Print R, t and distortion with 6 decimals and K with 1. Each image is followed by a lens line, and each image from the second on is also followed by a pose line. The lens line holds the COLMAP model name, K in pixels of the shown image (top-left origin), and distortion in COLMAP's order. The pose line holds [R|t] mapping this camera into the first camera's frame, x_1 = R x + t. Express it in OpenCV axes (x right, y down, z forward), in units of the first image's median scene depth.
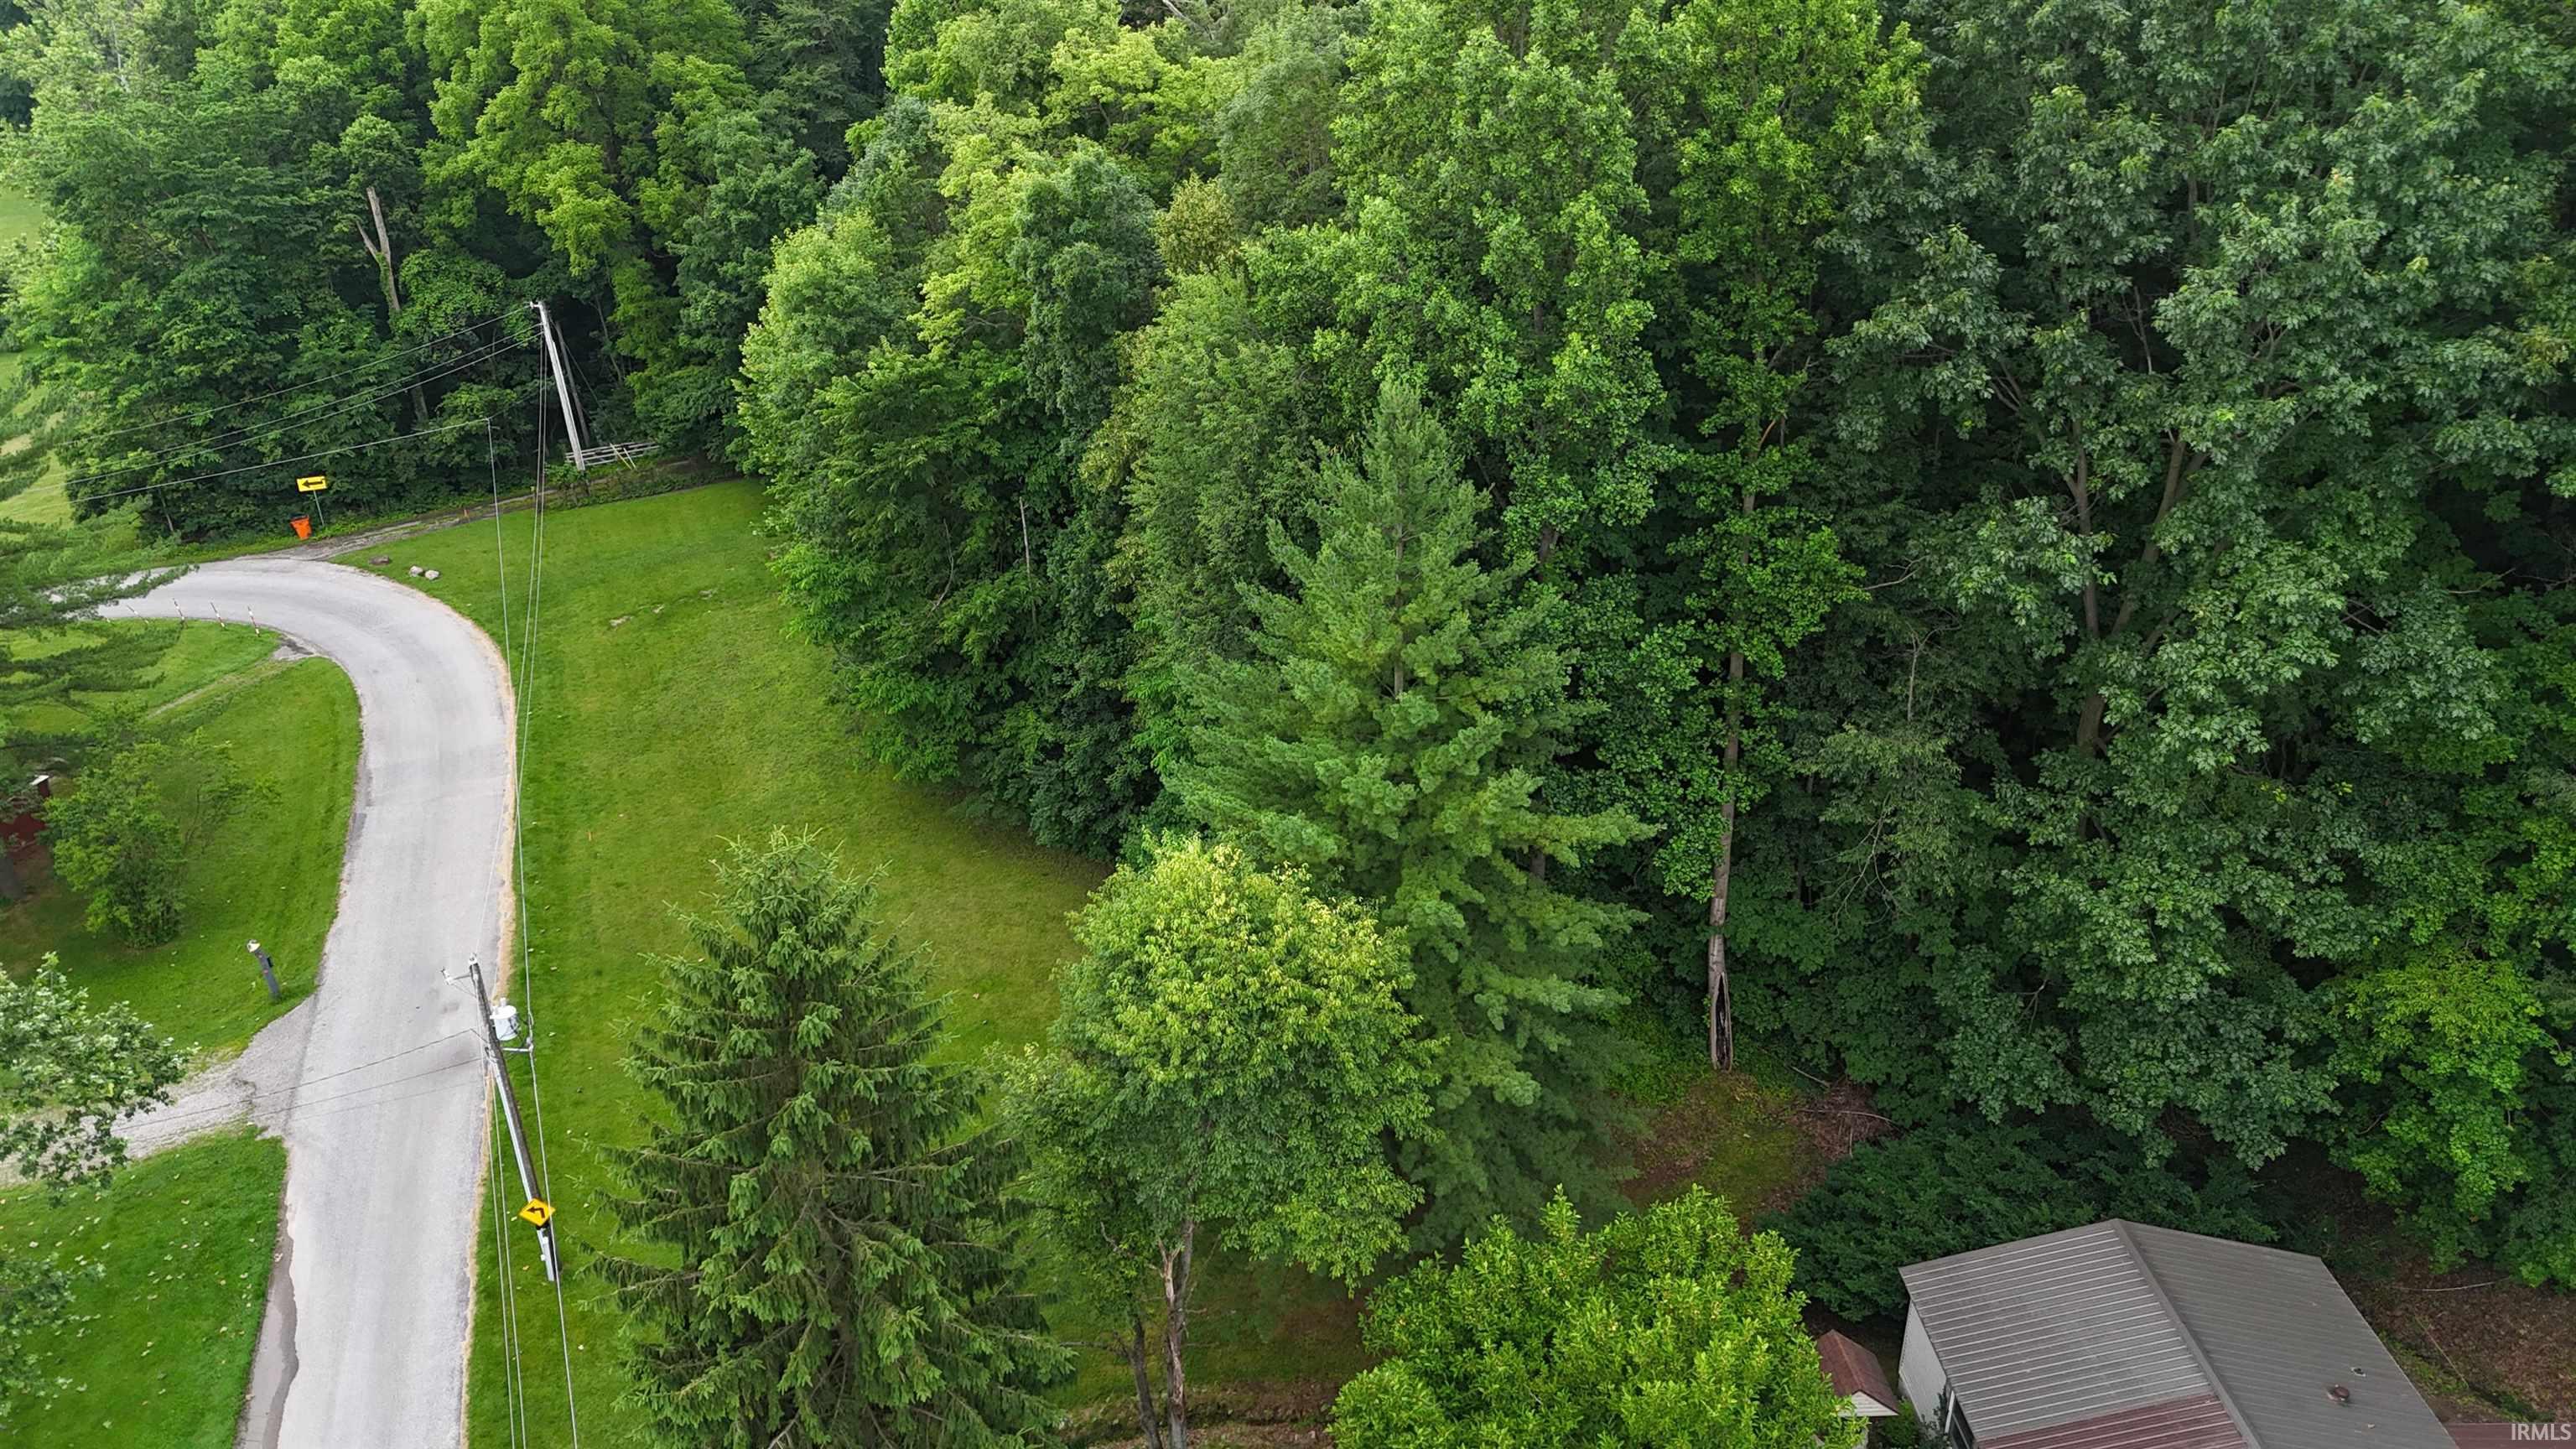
lens RADIAL K [[1926.2, 0, 1301.3], [0, 1926.2, 717.6], [0, 0, 1]] dist [0.074163, -0.074302]
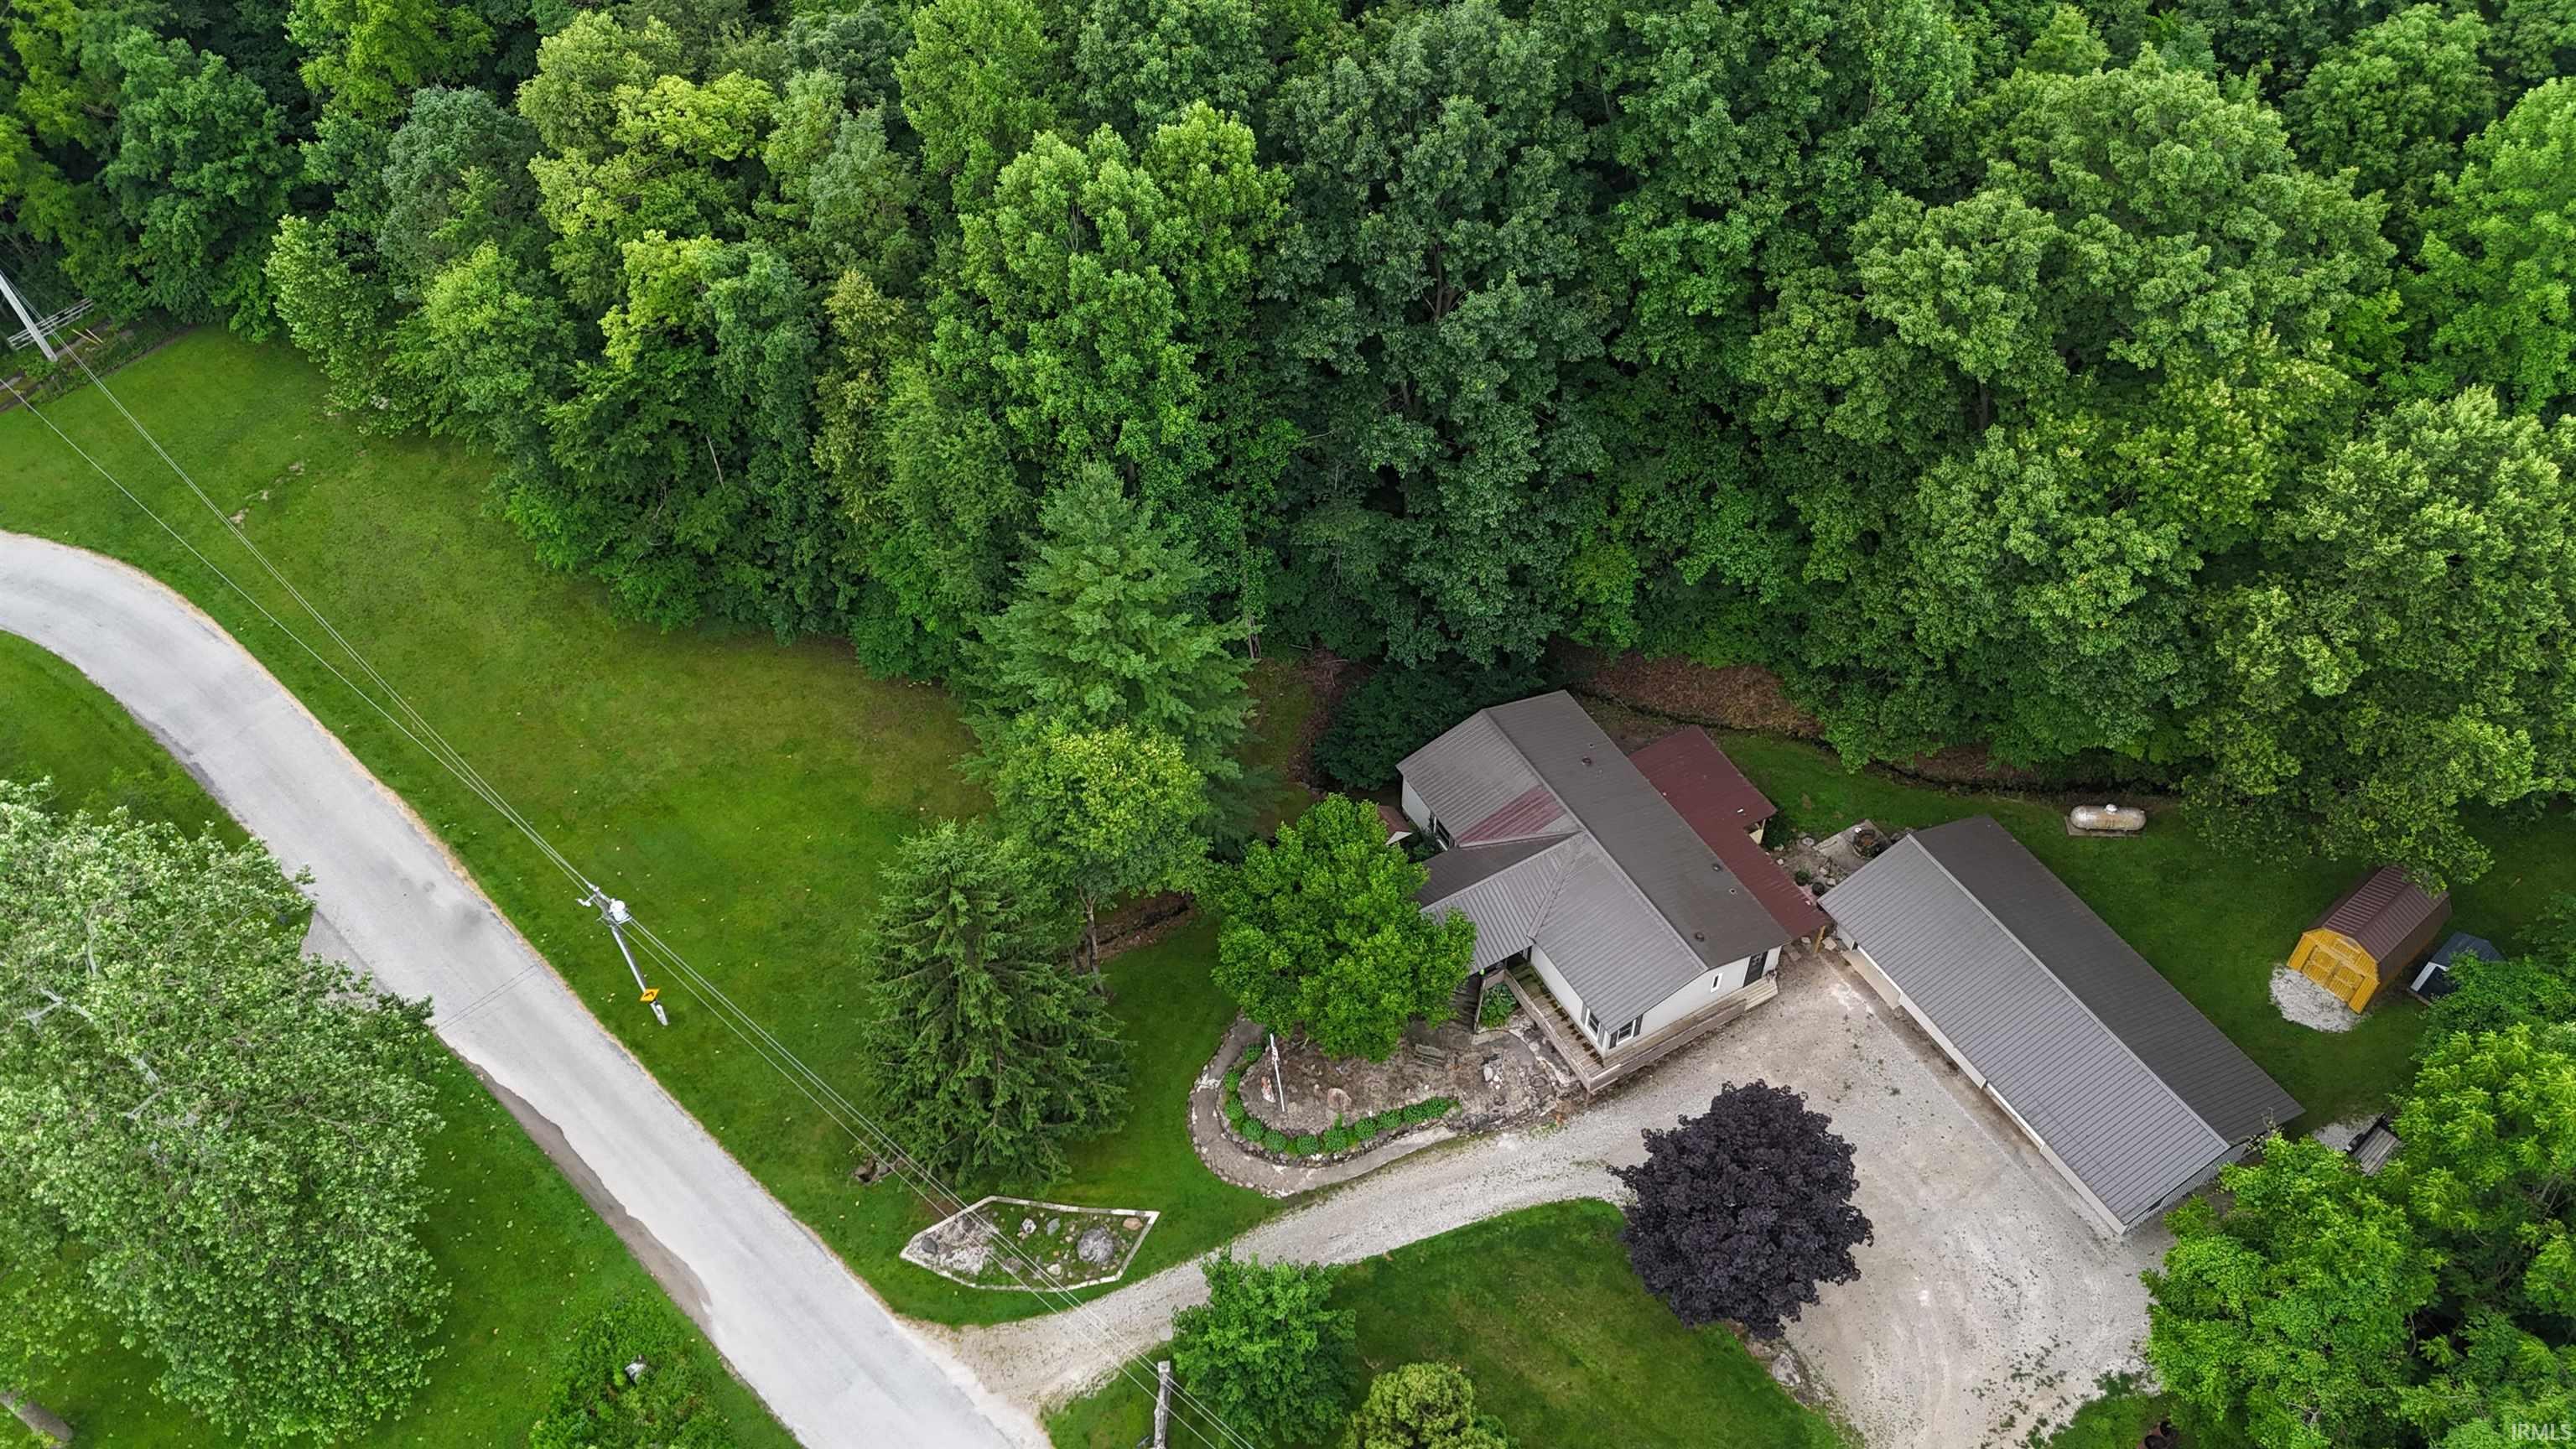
lens RADIAL K [[1905.9, 0, 1298.5], [0, 1905.9, 718.5], [0, 0, 1]] dist [0.076103, -0.081071]
pose [[0.884666, -0.345952, 0.312545, -0.385884], [0.203620, 0.889754, 0.408507, -0.589400], [-0.419411, -0.297751, 0.857577, -0.650850]]
